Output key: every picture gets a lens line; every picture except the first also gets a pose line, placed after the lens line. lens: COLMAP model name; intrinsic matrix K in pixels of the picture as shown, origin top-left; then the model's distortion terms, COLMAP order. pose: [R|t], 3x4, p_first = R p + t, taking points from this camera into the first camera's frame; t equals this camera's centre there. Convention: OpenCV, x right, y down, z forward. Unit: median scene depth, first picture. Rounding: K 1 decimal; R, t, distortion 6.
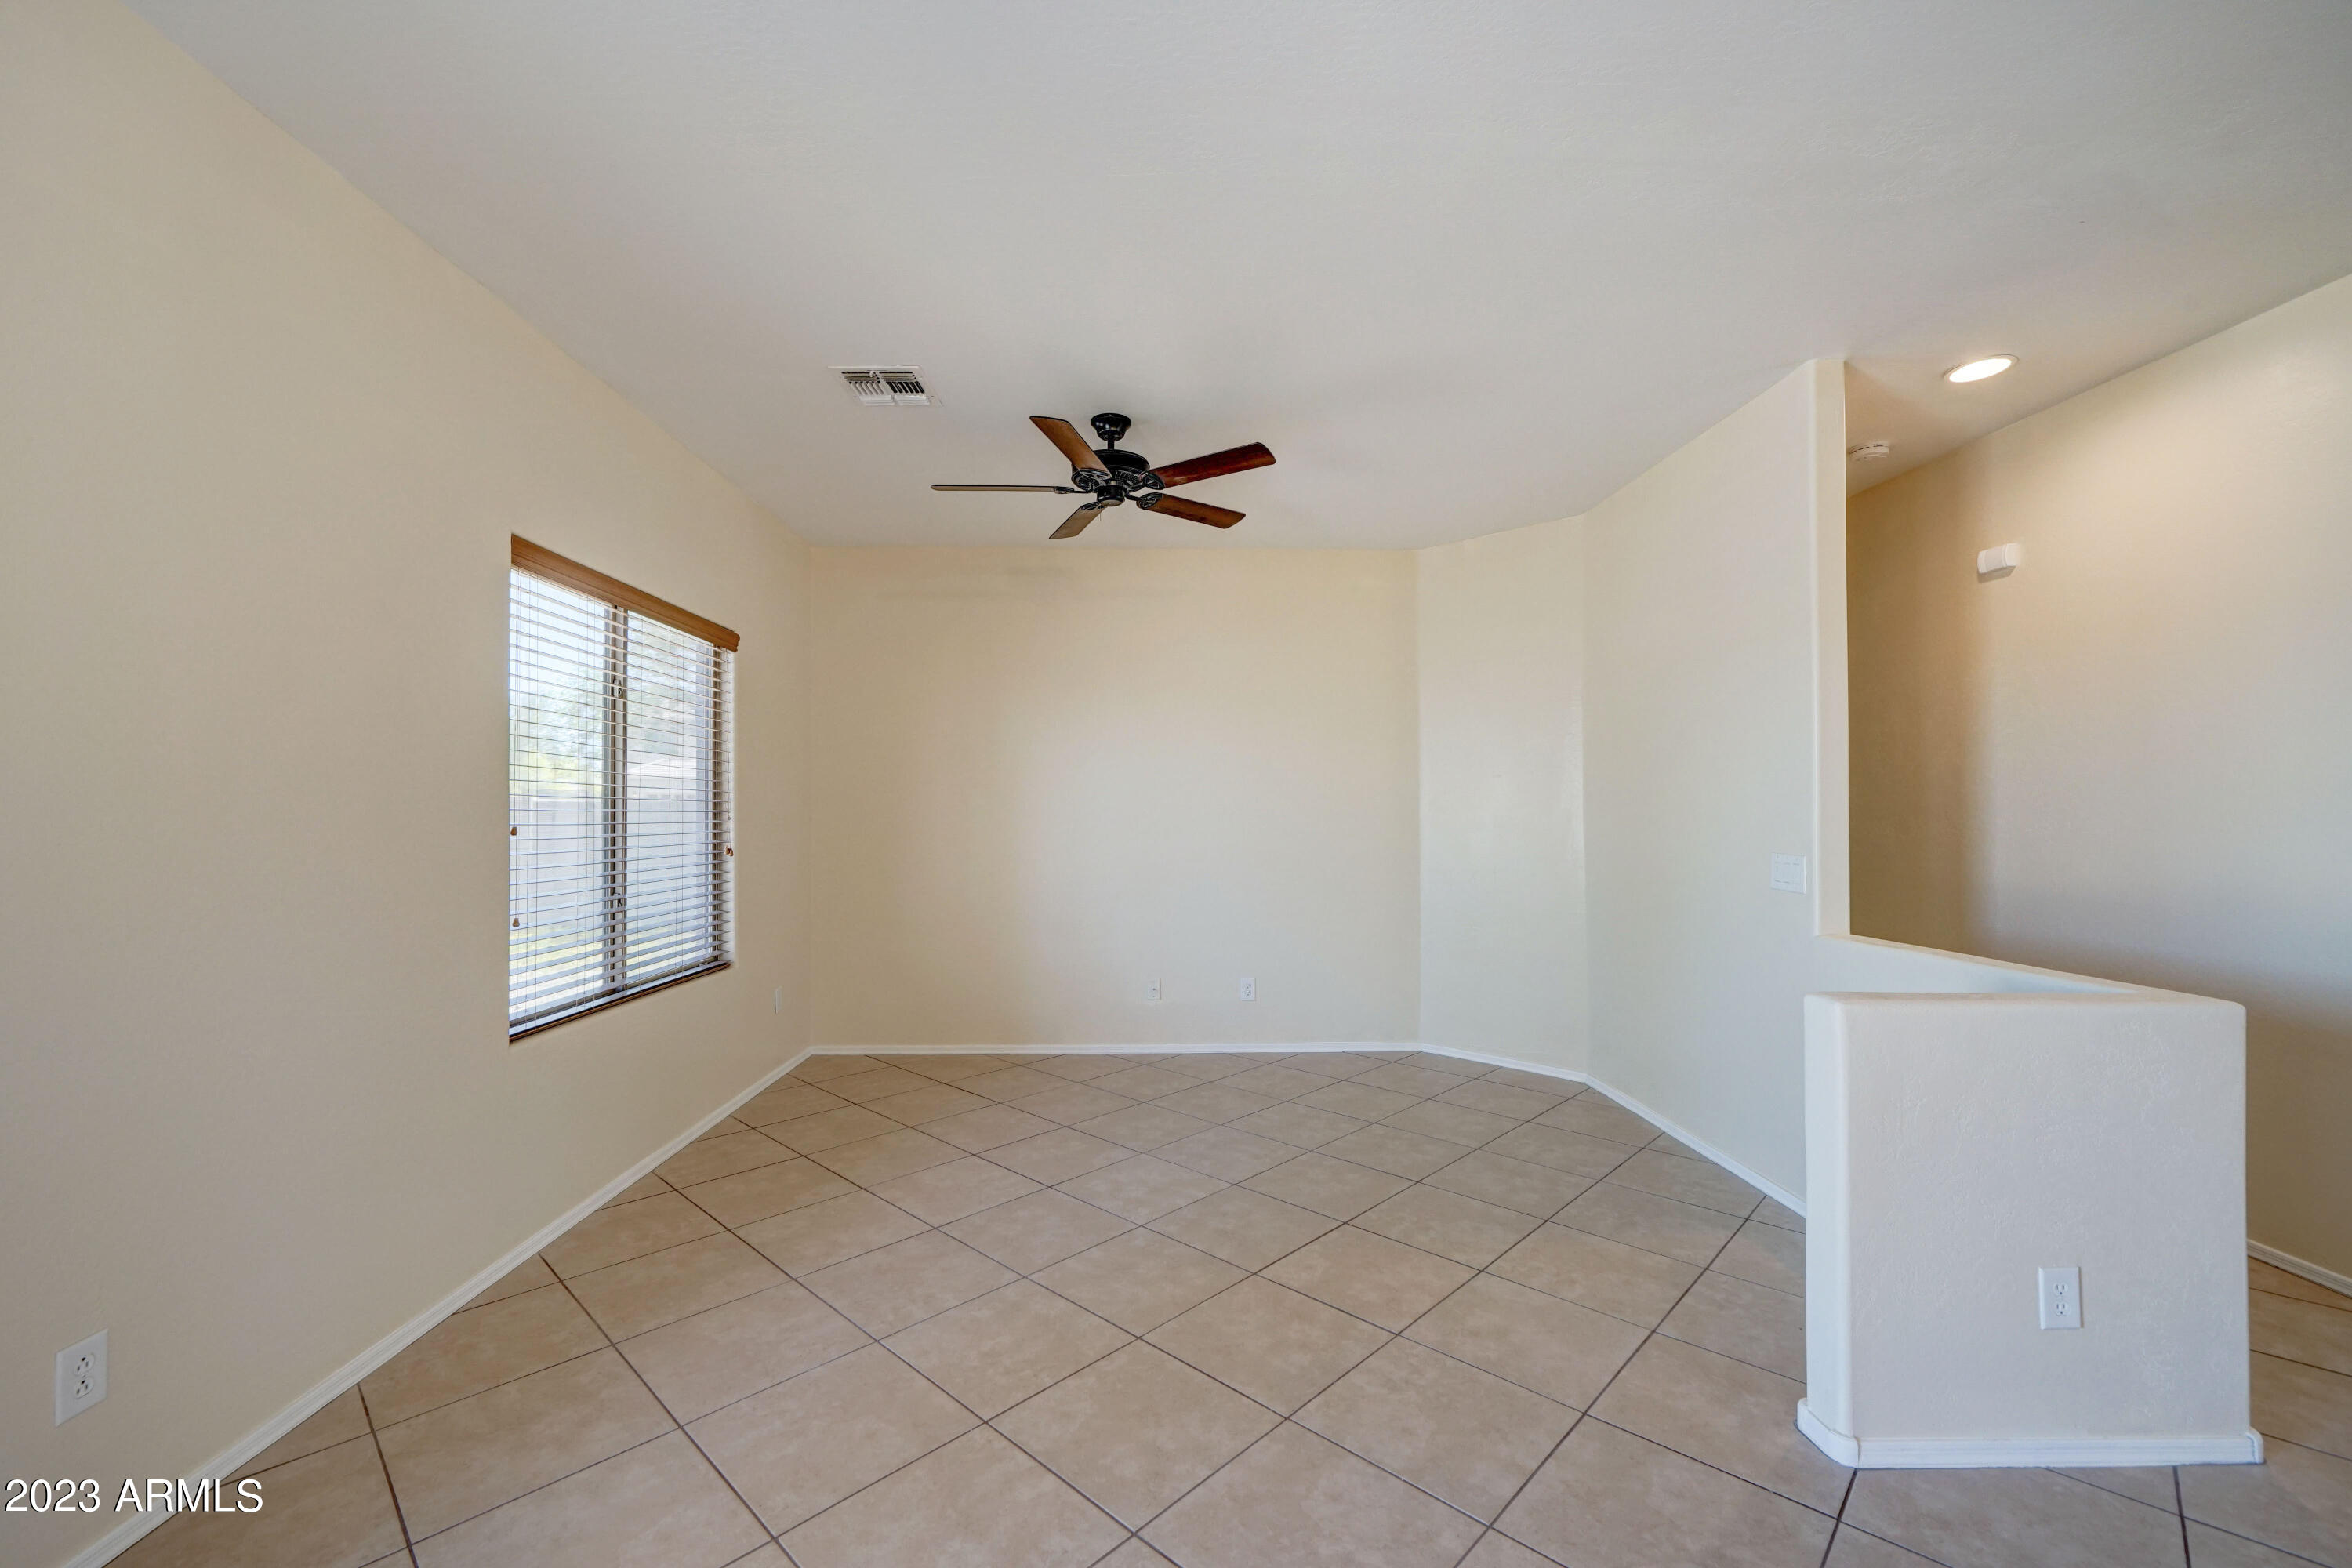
lens RADIAL K [[970.5, 0, 1179.6], [0, 970.5, 796.9], [0, 0, 1]] dist [-0.000938, -0.001168]
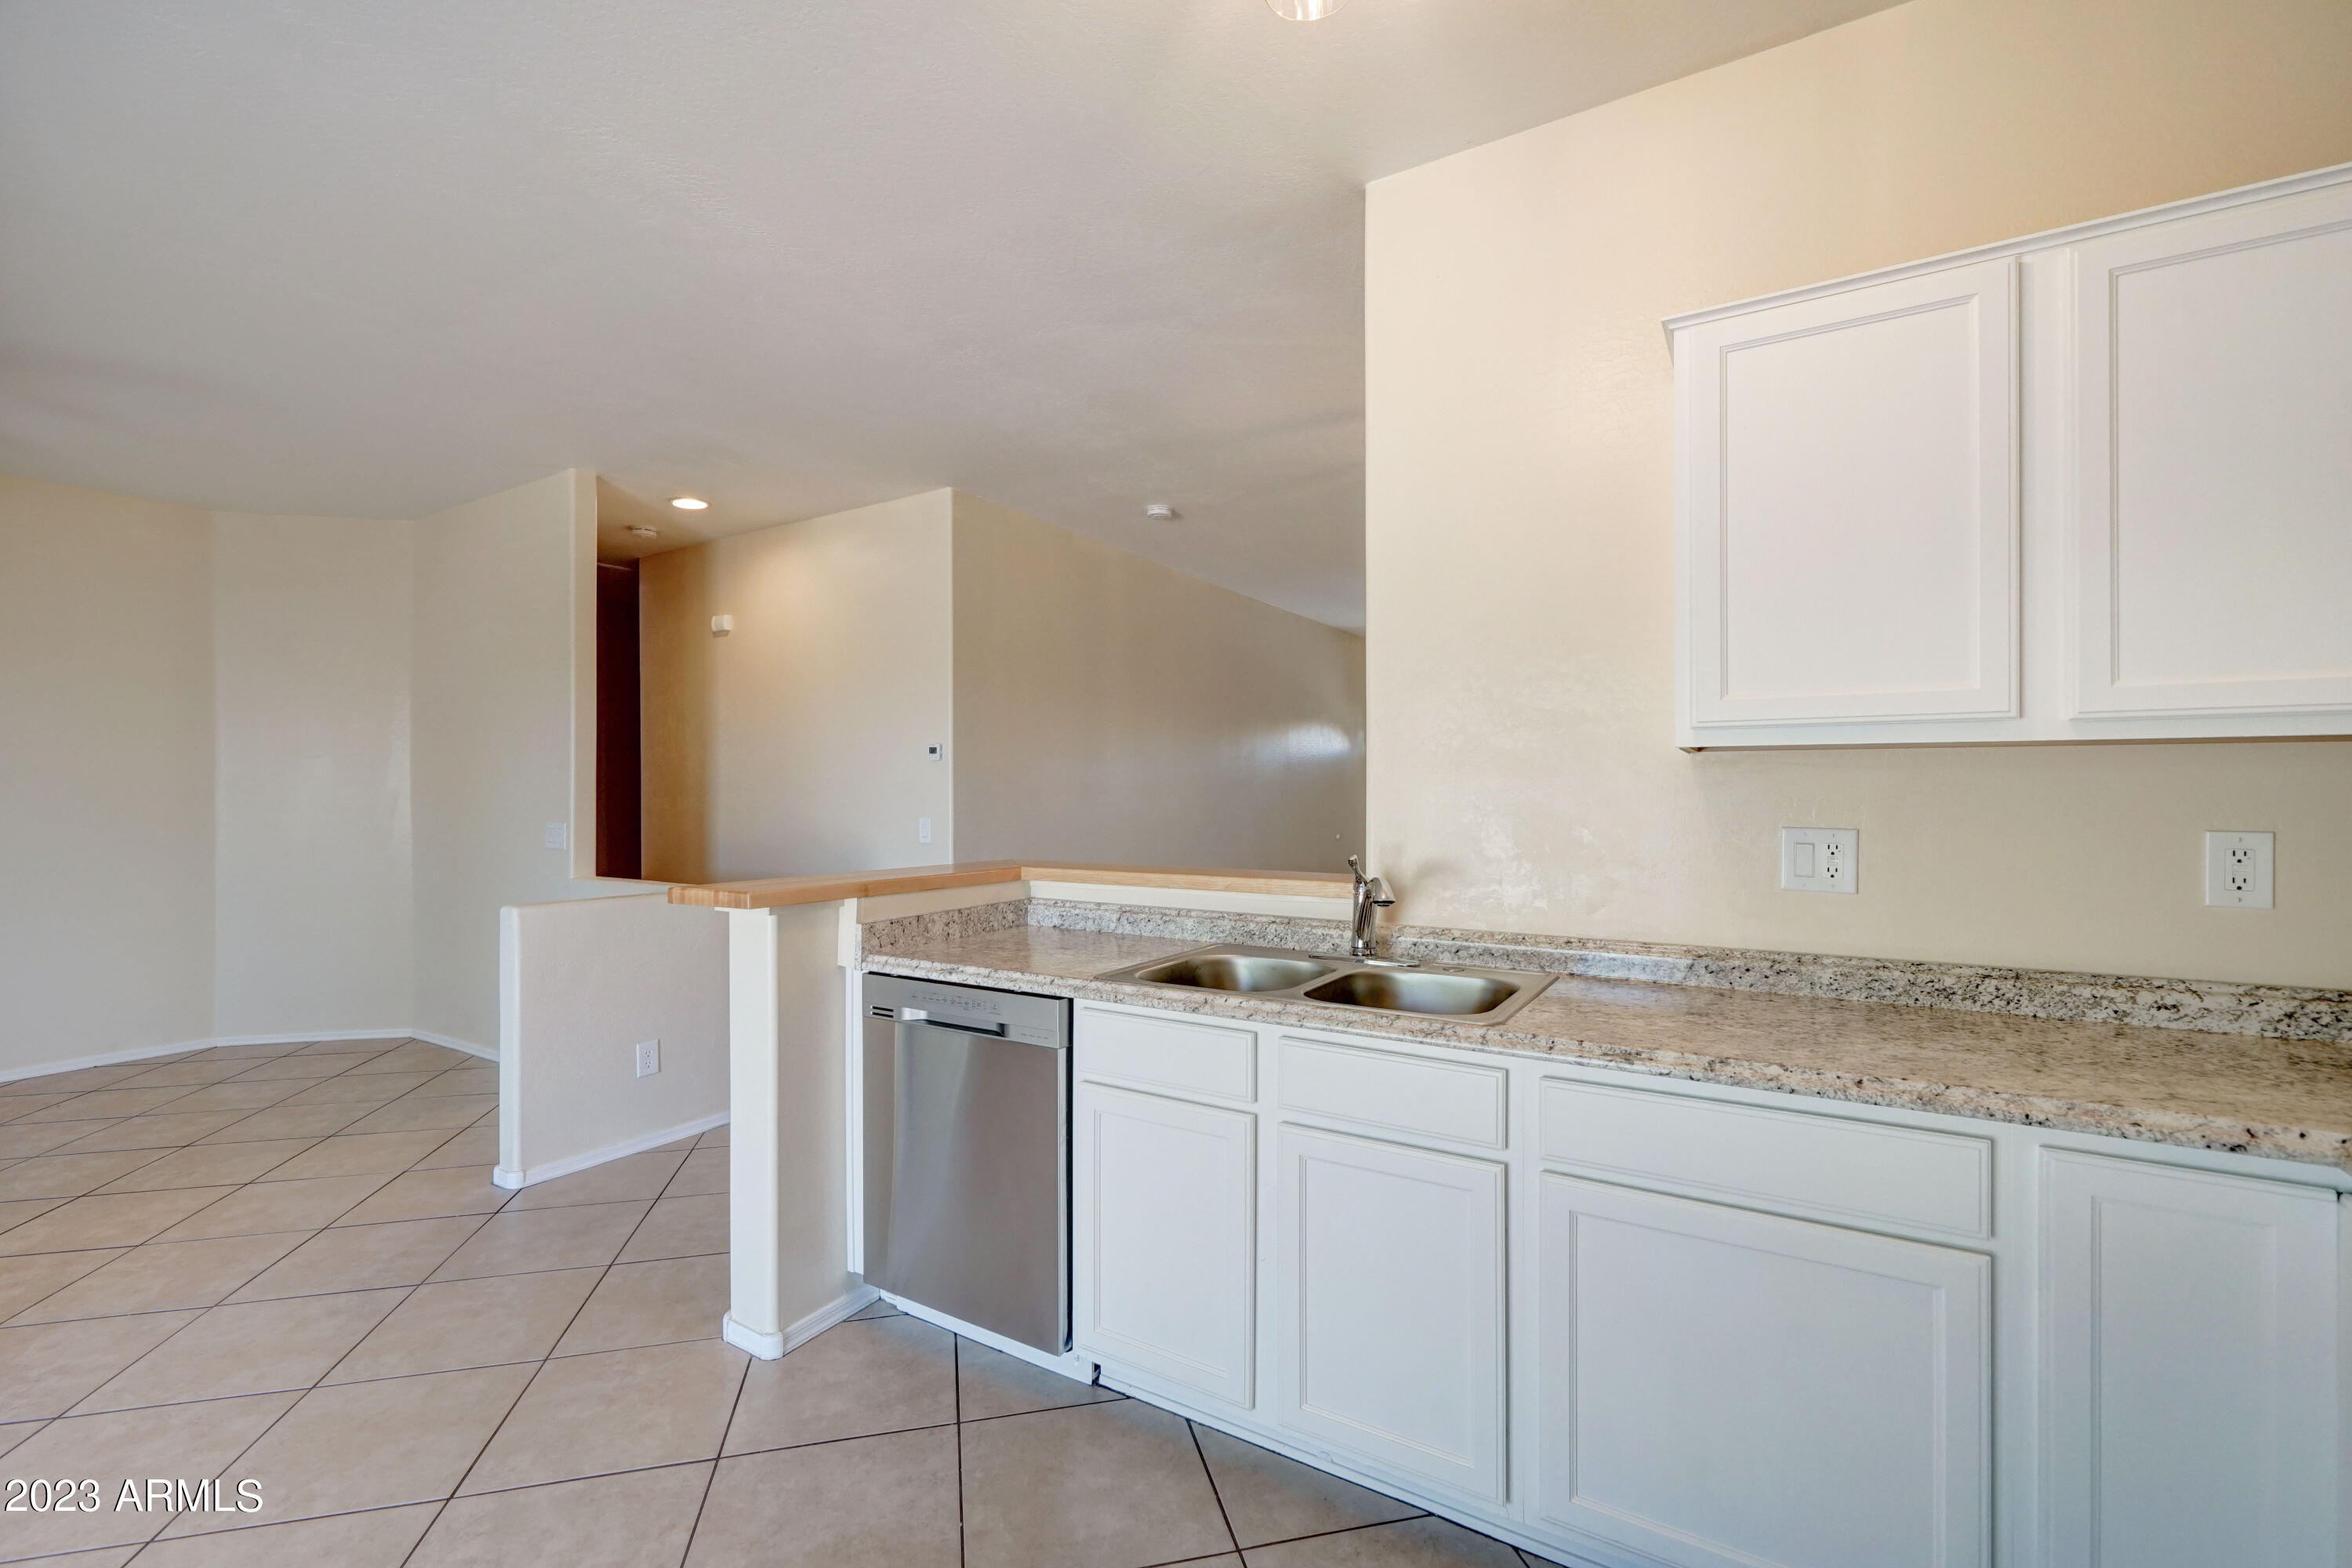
lens RADIAL K [[970.5, 0, 1177.0], [0, 970.5, 791.2], [0, 0, 1]] dist [-0.000938, -0.001168]
pose [[0.548079, -0.012874, 0.836328, -0.041621], [-0.001008, 0.999871, 0.016052, -0.010946], [-0.836426, -0.009640, 0.547995, -0.487082]]
